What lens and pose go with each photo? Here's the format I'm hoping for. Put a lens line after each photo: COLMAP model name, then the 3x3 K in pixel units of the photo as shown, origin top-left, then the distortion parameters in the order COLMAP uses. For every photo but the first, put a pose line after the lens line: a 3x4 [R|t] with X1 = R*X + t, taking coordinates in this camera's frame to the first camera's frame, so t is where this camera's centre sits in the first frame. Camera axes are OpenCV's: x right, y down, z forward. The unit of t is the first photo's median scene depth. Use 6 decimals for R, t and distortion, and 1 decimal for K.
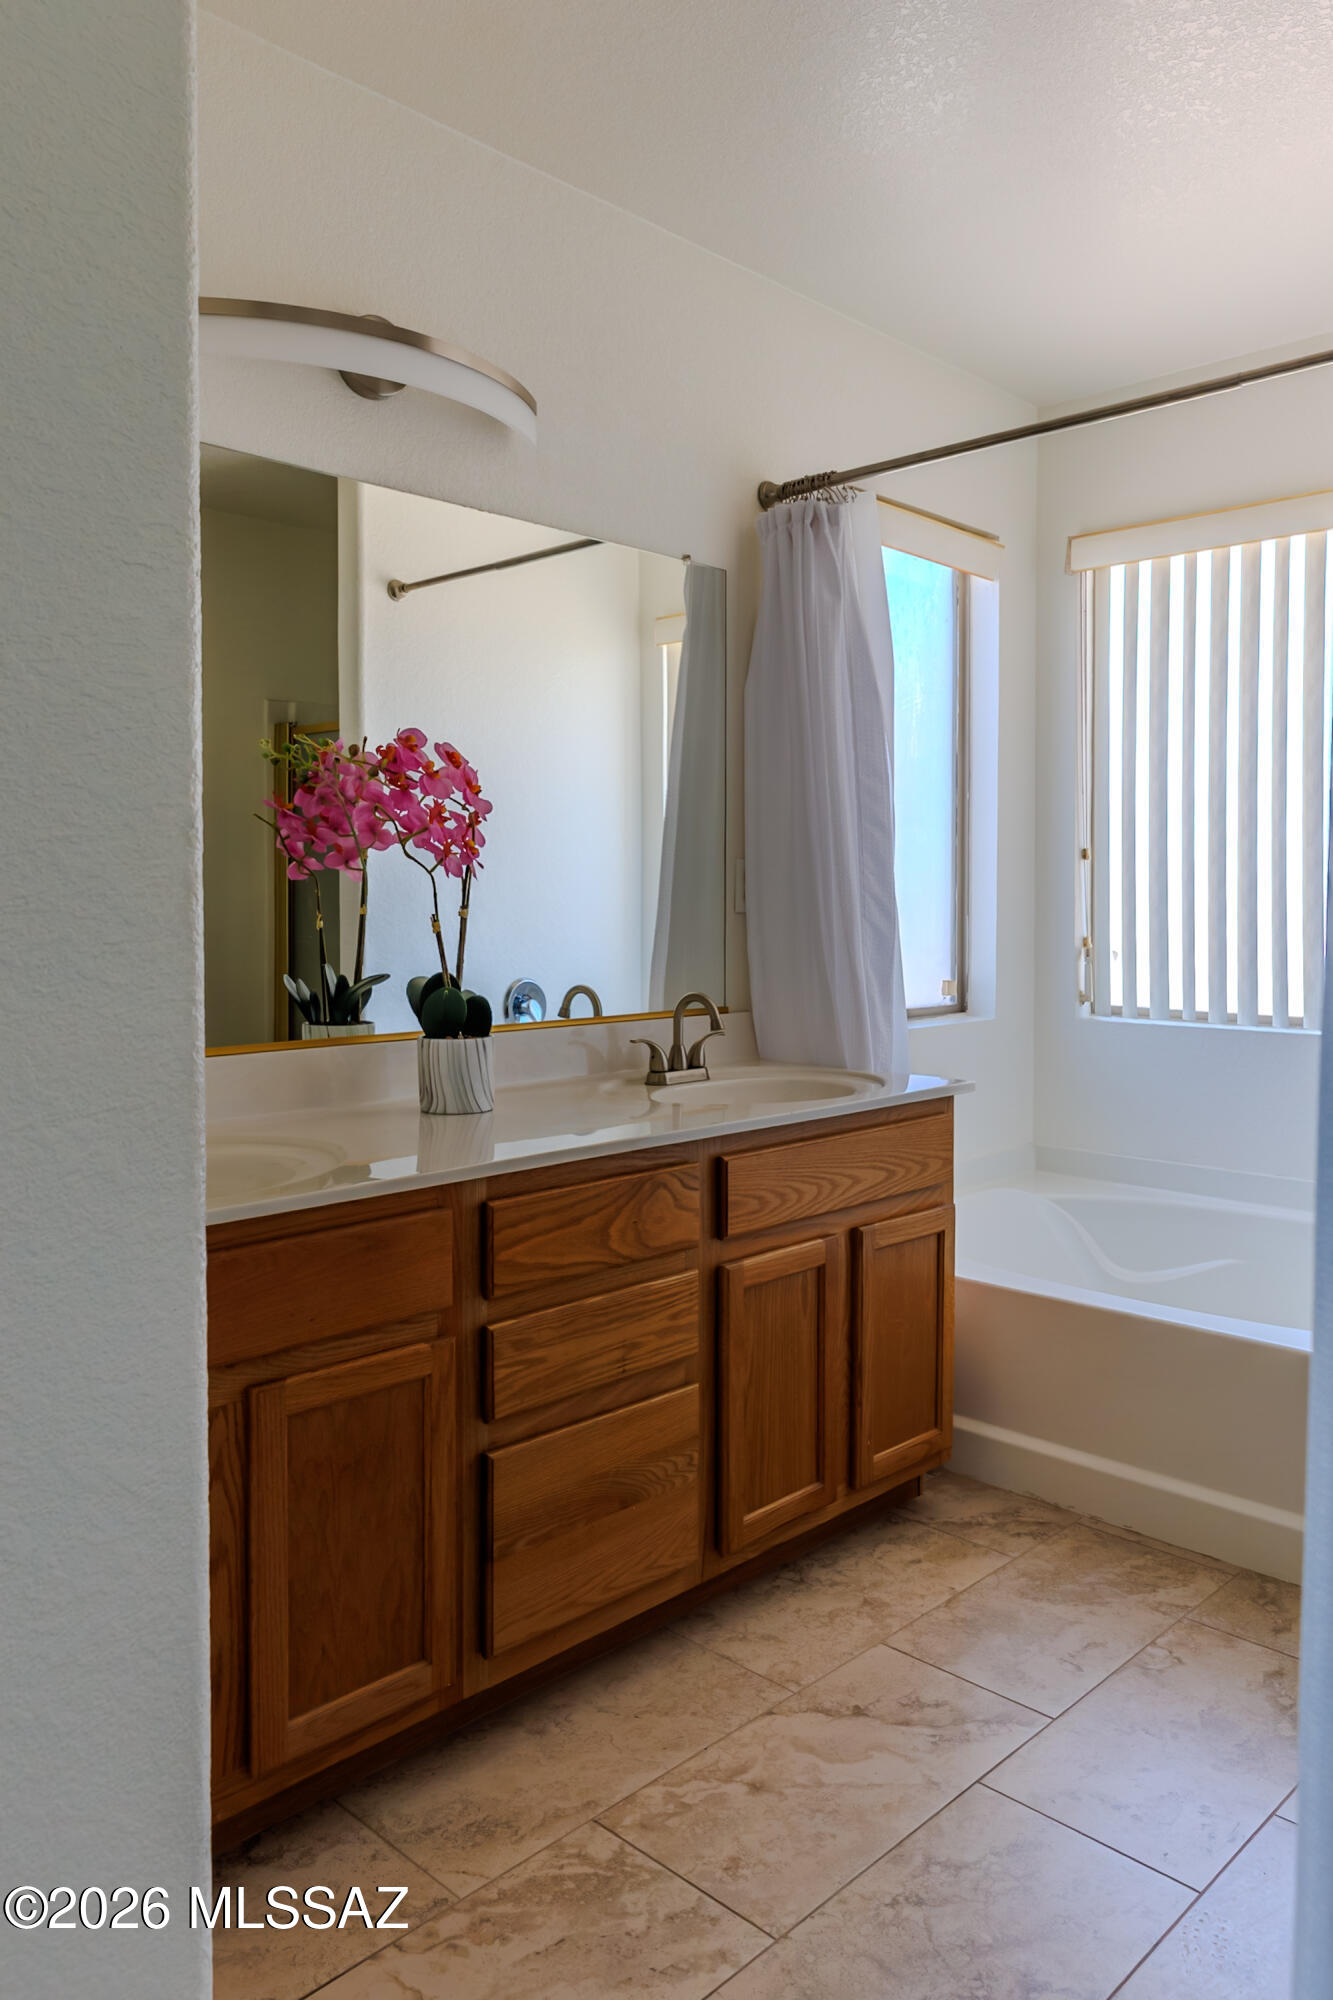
lens RADIAL K [[1461.7, 0, 637.8], [0, 1461.7, 938.7], [0, 0, 1]] dist [0.008012, 0.007741]
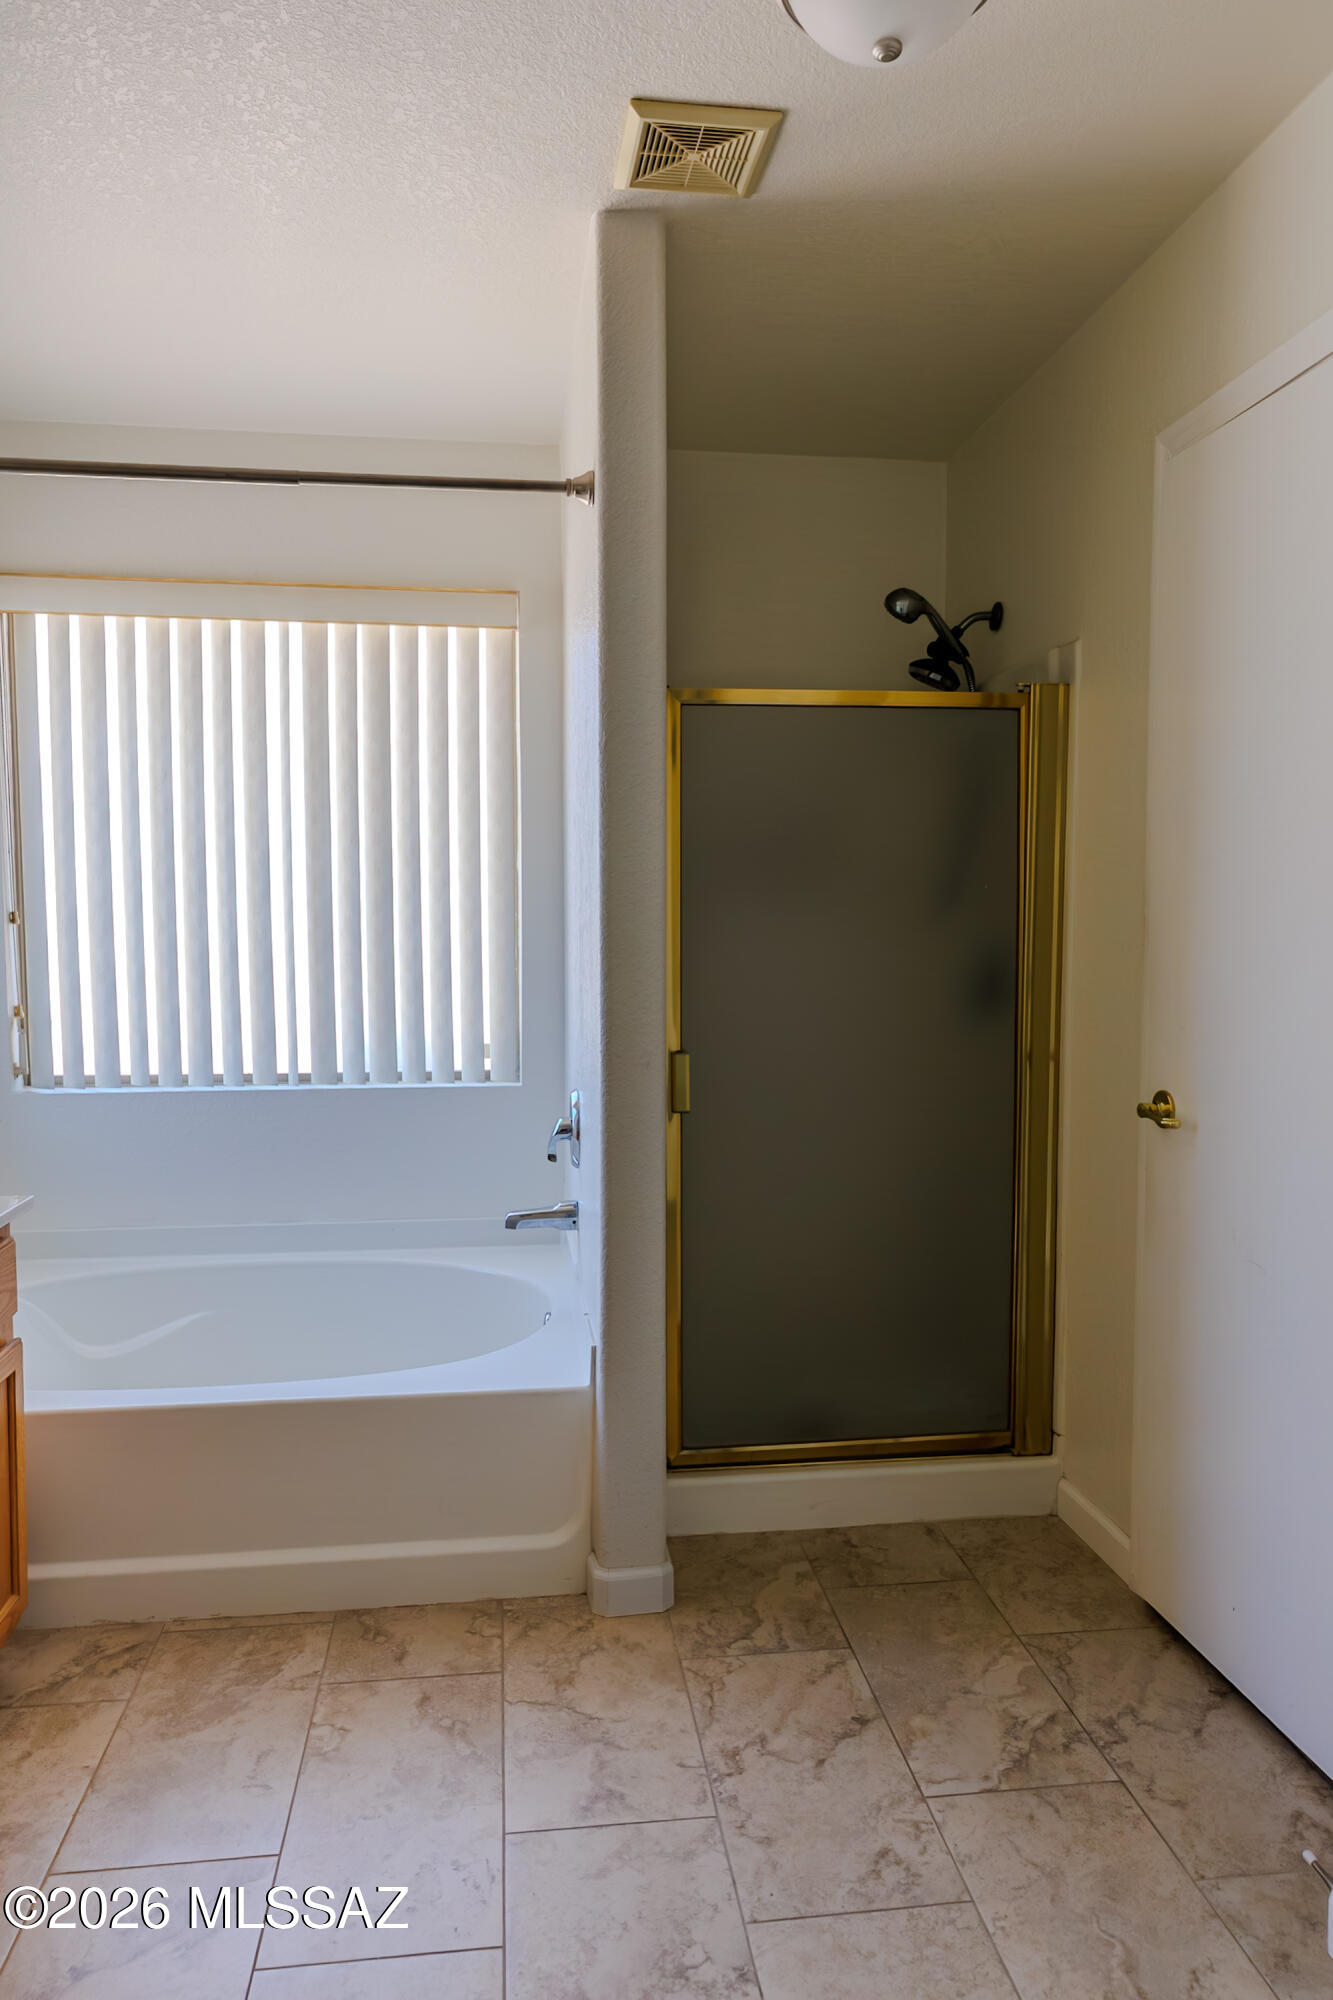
lens RADIAL K [[1355.2, 0, 649.9], [0, 1355.2, 1004.4], [0, 0, 1]] dist [0.019040, -0.001733]
pose [[0.618385, -0.049428, 0.784319, -0.191621], [0.022305, 0.998722, 0.045354, -0.048614], [-0.785559, -0.010552, 0.618697, 0.205093]]
